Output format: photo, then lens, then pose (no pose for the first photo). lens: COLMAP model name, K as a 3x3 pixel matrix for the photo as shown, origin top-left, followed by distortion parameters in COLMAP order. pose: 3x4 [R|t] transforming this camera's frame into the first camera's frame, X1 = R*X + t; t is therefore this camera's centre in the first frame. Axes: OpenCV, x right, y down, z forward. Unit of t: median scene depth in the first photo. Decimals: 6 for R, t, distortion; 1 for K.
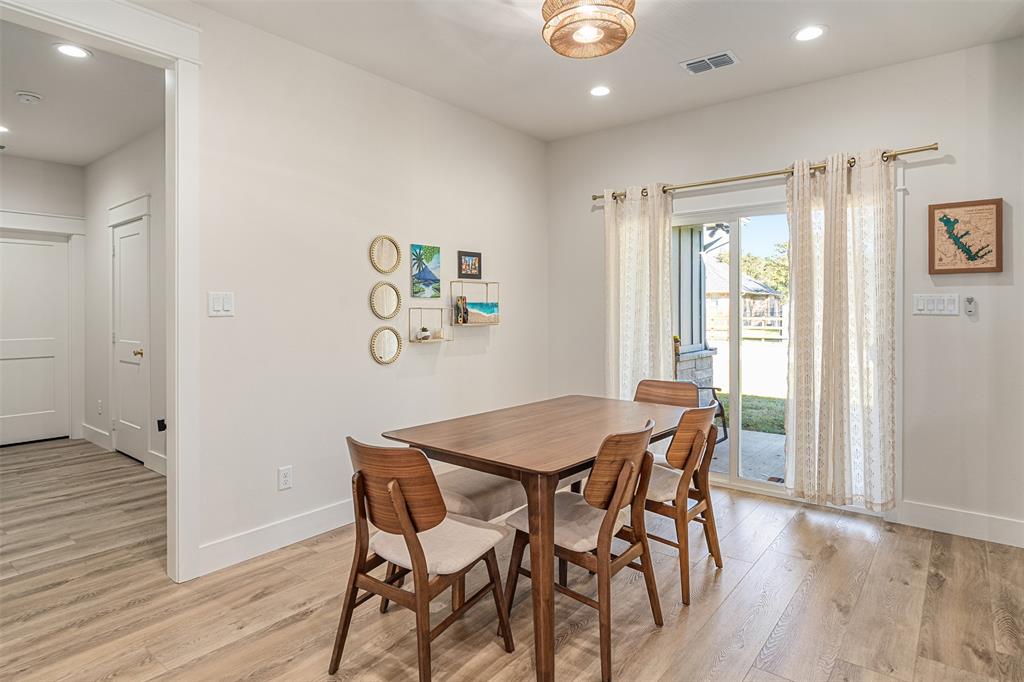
lens RADIAL K [[564.5, 0, 522.9], [0, 564.5, 310.4], [0, 0, 1]] dist [0.001992, -0.000164]
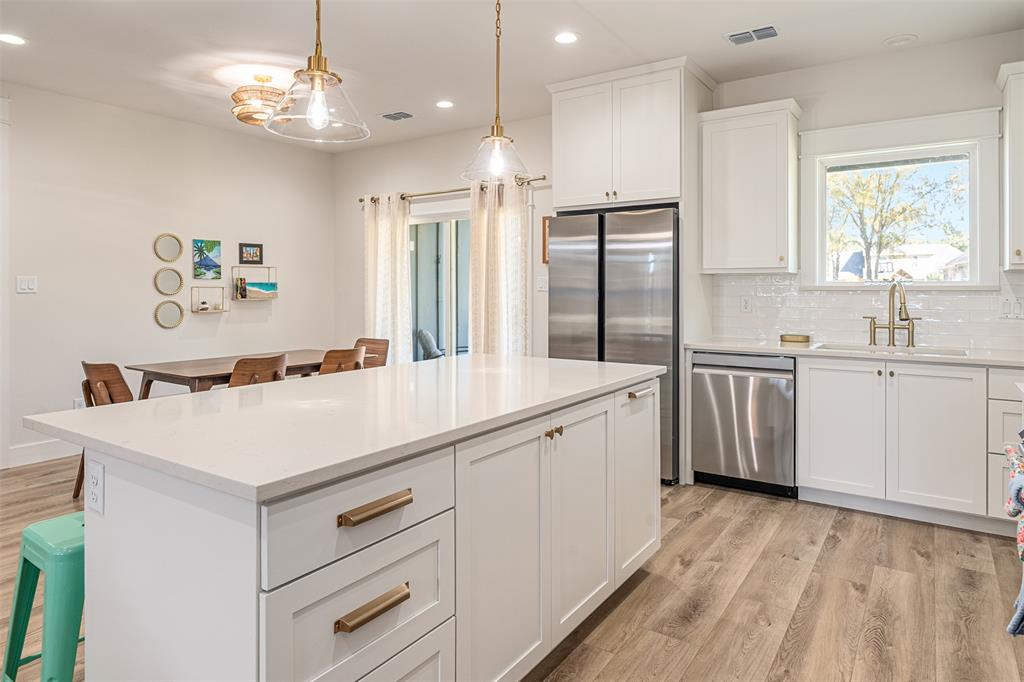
lens RADIAL K [[629.0, 0, 524.8], [0, 629.0, 277.8], [0, 0, 1]] dist [-0.014123, 0.004974]
pose [[0.997164, 0.000458, 0.075256, 0.485897], [0.000862, 0.999846, -0.017506, 0.000804], [-0.075253, 0.017522, 0.997011, -0.553843]]
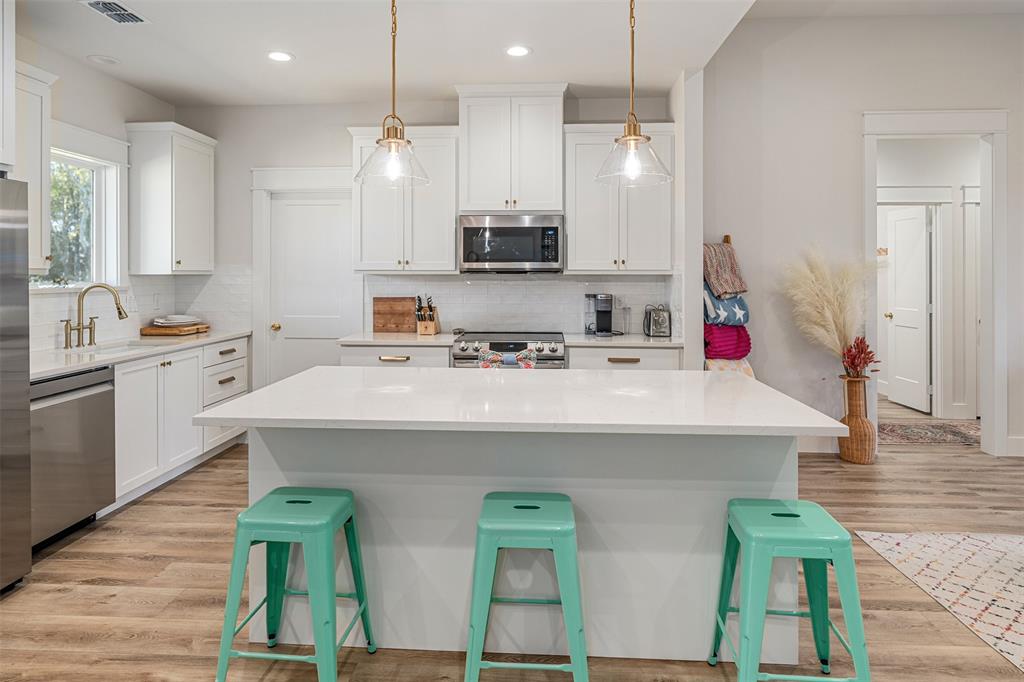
lens RADIAL K [[629.0, 0, 519.6], [0, 629.0, 269.5], [0, 0, 1]] dist [-0.014123, 0.004974]
pose [[-0.574929, 0.000423, 0.818203, -0.131871], [-0.006455, 0.999966, -0.005053, -0.033934], [-0.818178, -0.008186, -0.574907, 0.453347]]
